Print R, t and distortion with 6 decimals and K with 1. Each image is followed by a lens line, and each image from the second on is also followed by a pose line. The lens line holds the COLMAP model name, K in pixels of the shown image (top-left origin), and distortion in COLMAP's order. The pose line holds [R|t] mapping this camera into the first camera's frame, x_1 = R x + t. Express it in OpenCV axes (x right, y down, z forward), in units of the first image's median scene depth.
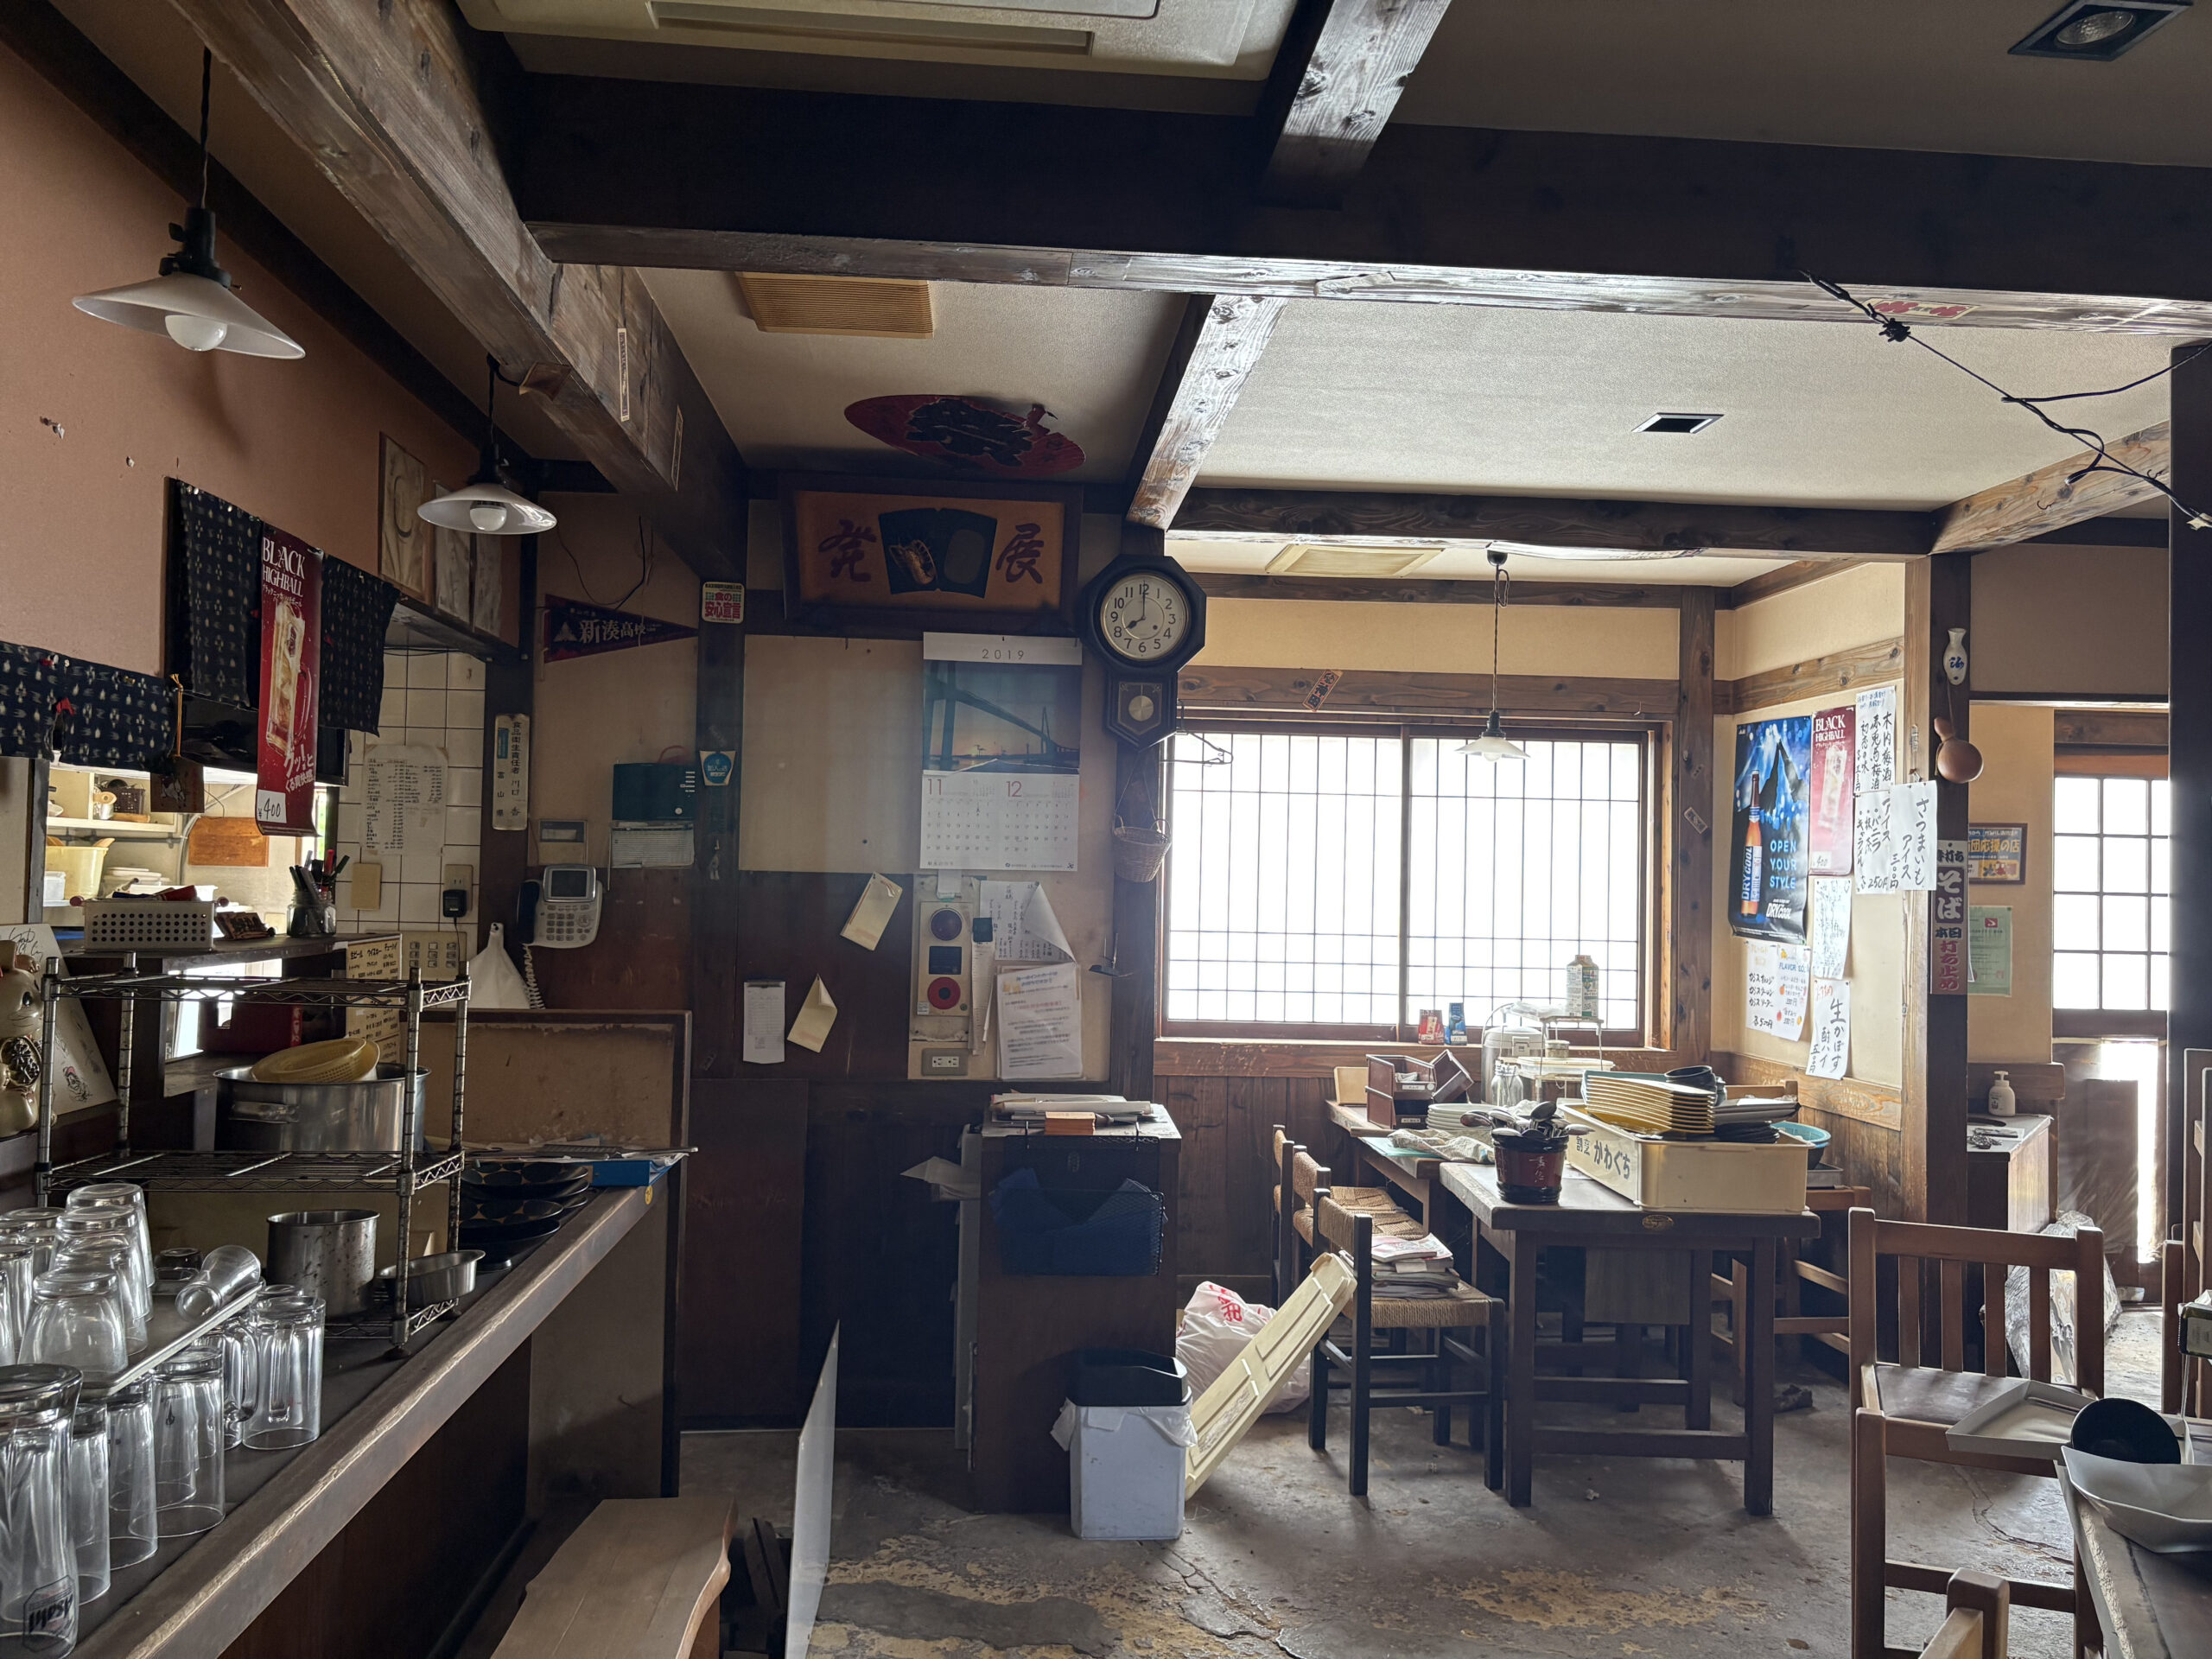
lens RADIAL K [[1676.1, 0, 1107.8], [0, 1676.1, 826.7], [0, 0, 1]] dist [0.083148, -0.117059]
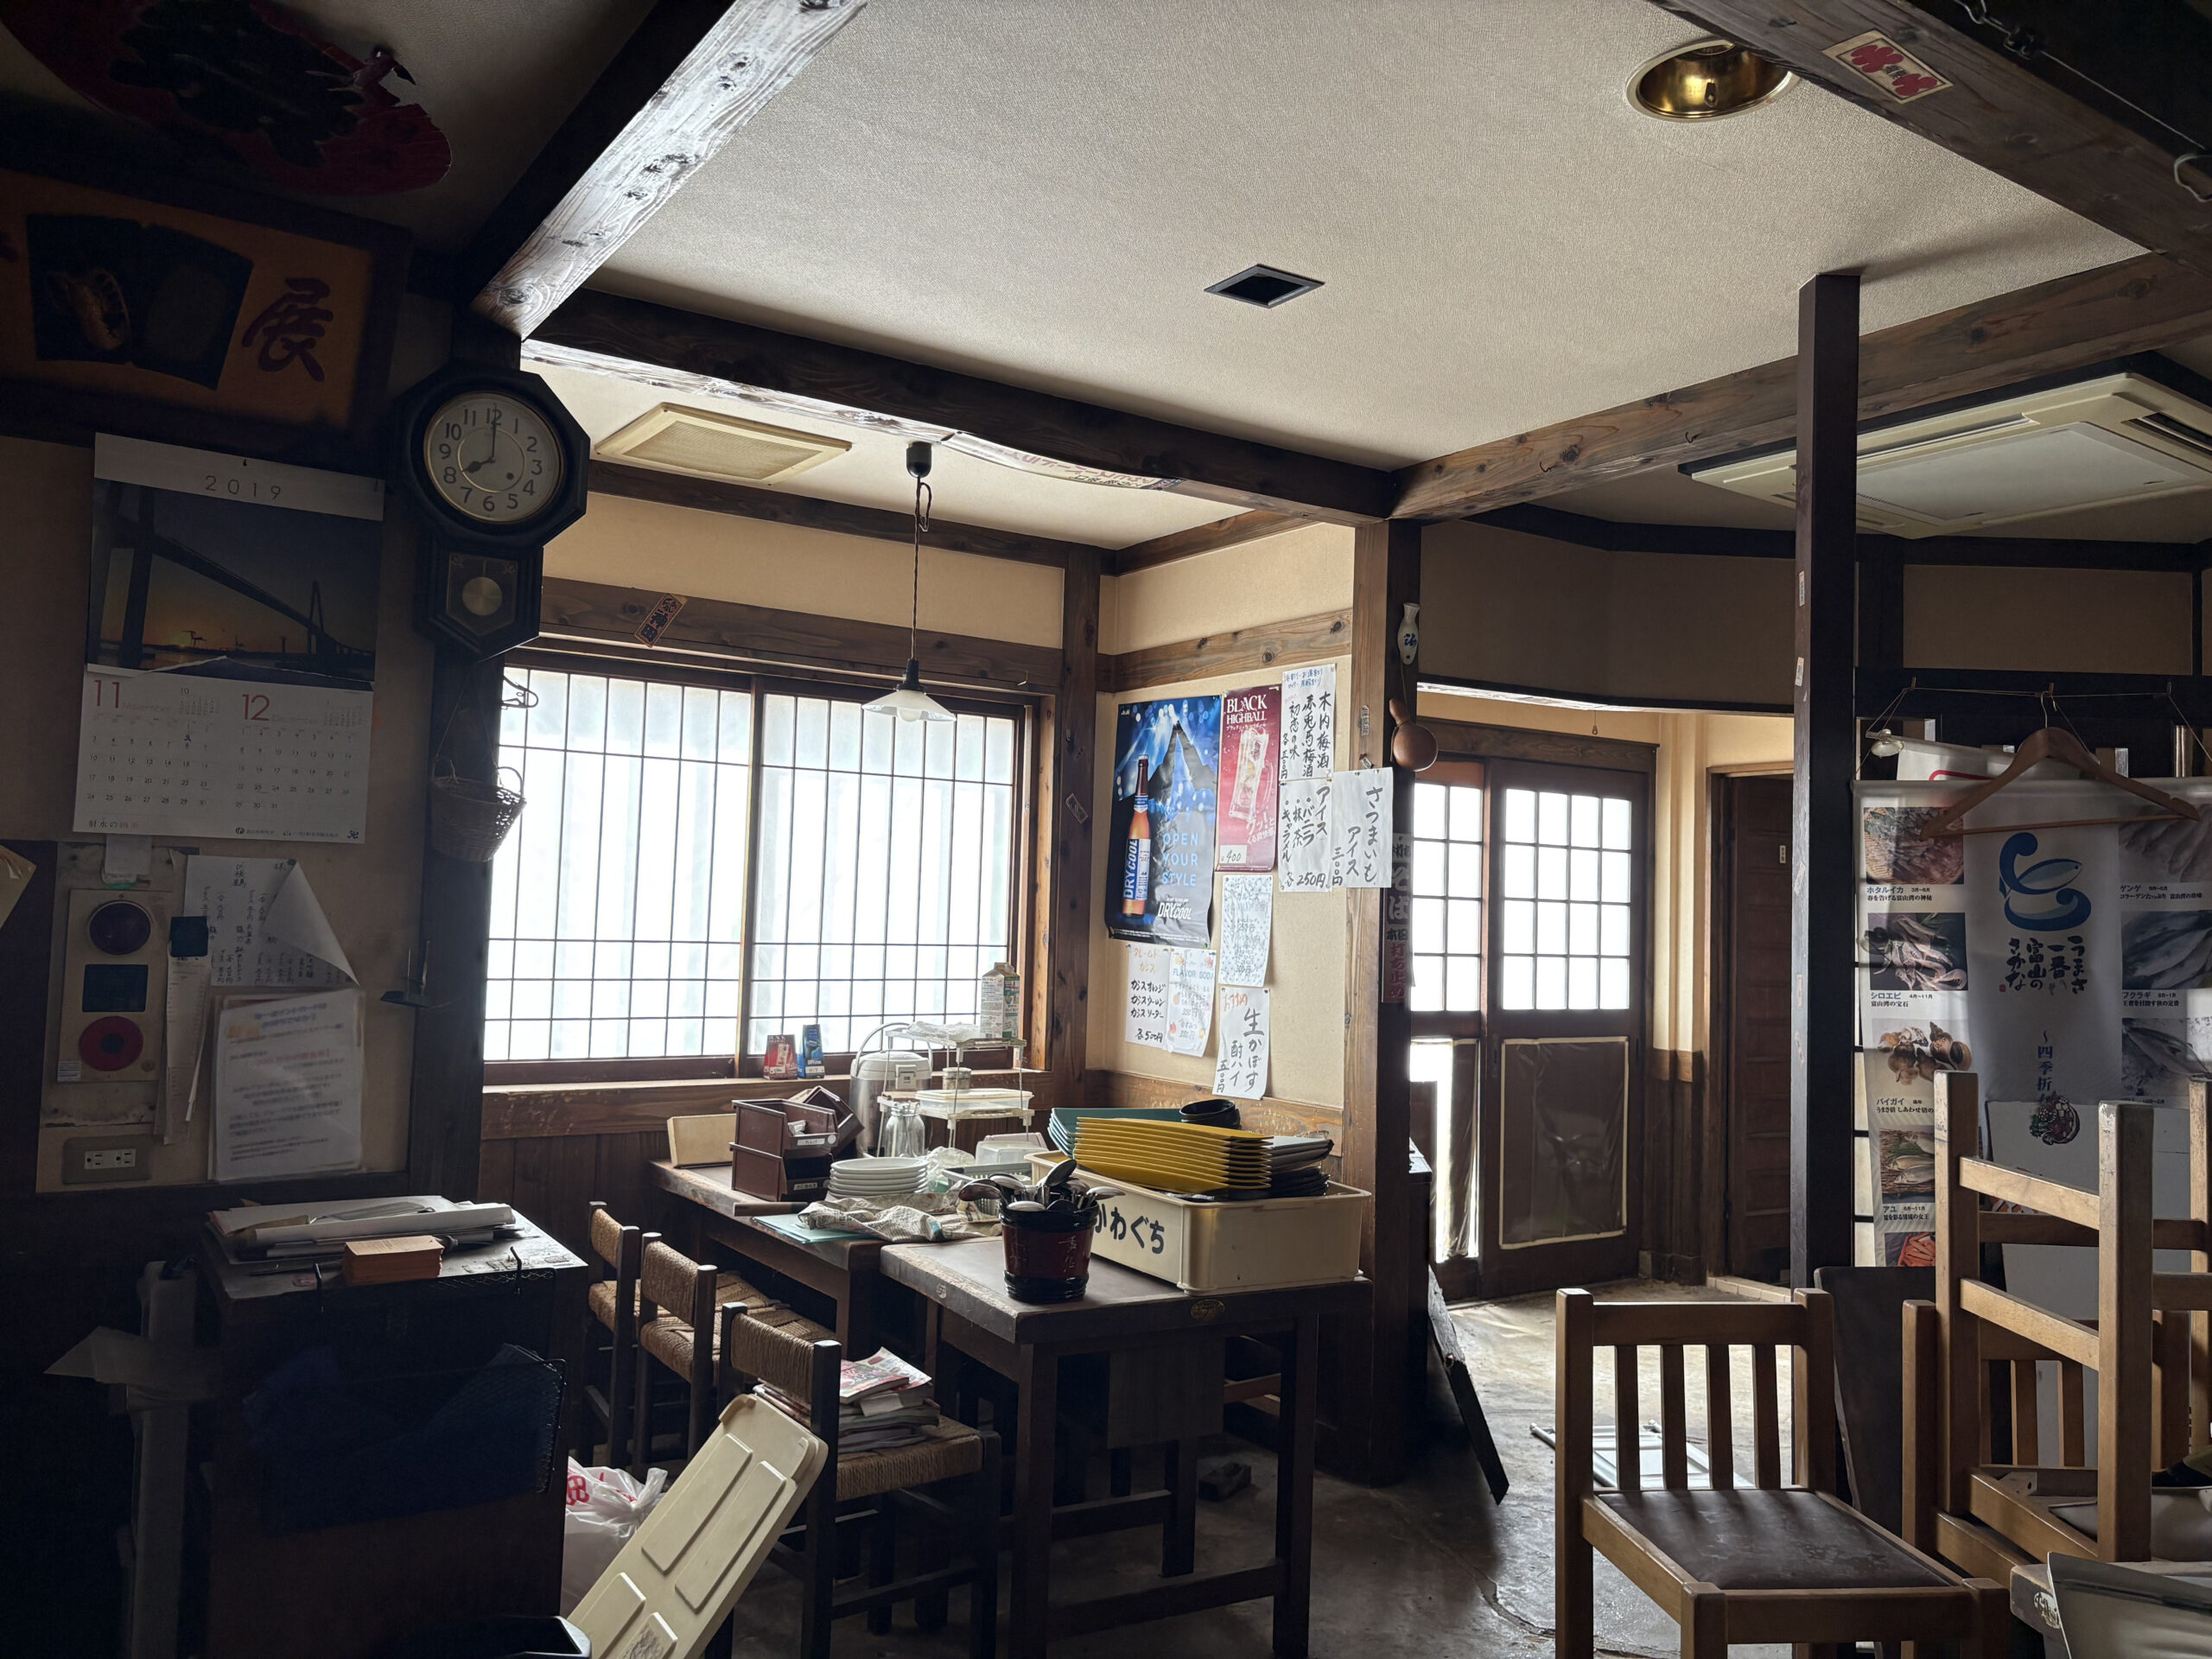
lens RADIAL K [[1675.9, 0, 1108.2], [0, 1675.9, 814.5], [0, 0, 1]] dist [0.089393, -0.122889]
pose [[0.868758, 0.033479, 0.494104, -0.083333], [-0.028124, 0.999437, -0.018270, 0.017623], [-0.494438, 0.001975, 0.869211, 0.274447]]
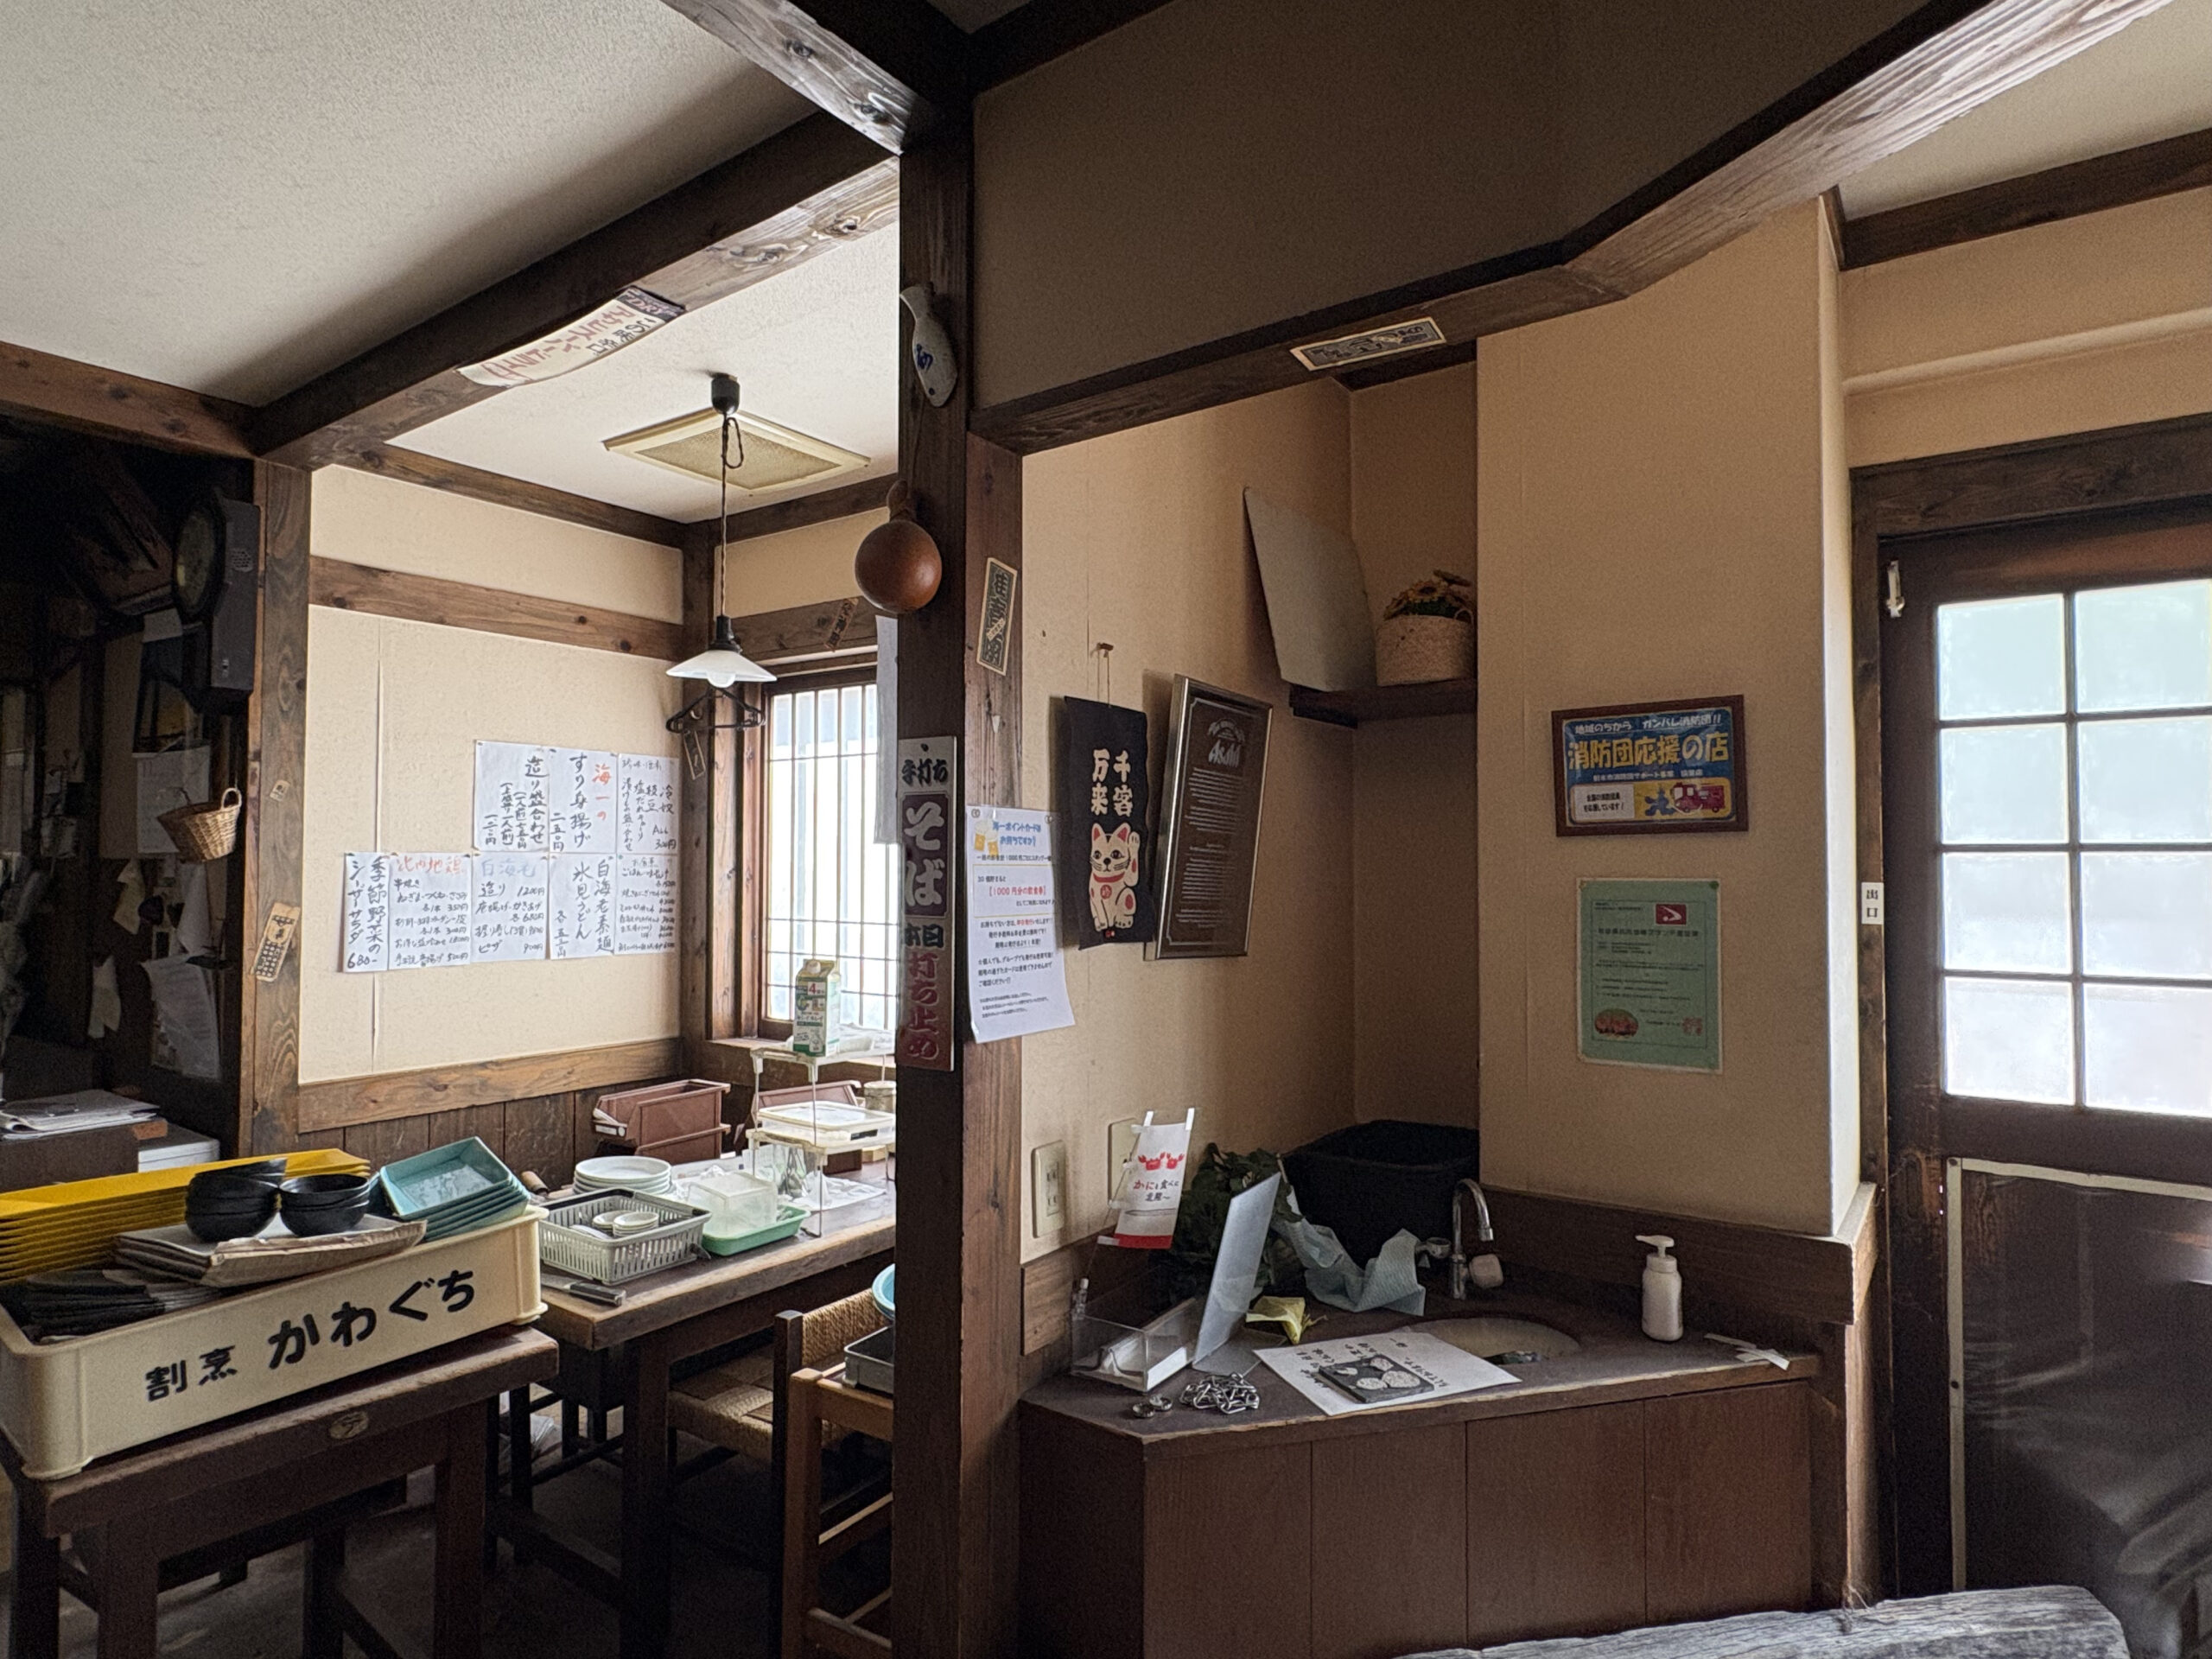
lens RADIAL K [[1233.1, 0, 1106.0], [0, 1233.1, 829.5], [0, 0, 1]] dist [-0.001819, 0.002100]
pose [[0.760951, -0.037416, -0.647730, 0.714772], [0.033365, 0.999272, -0.018525, 0.039077], [0.647951, -0.007515, 0.761645, 0.733238]]
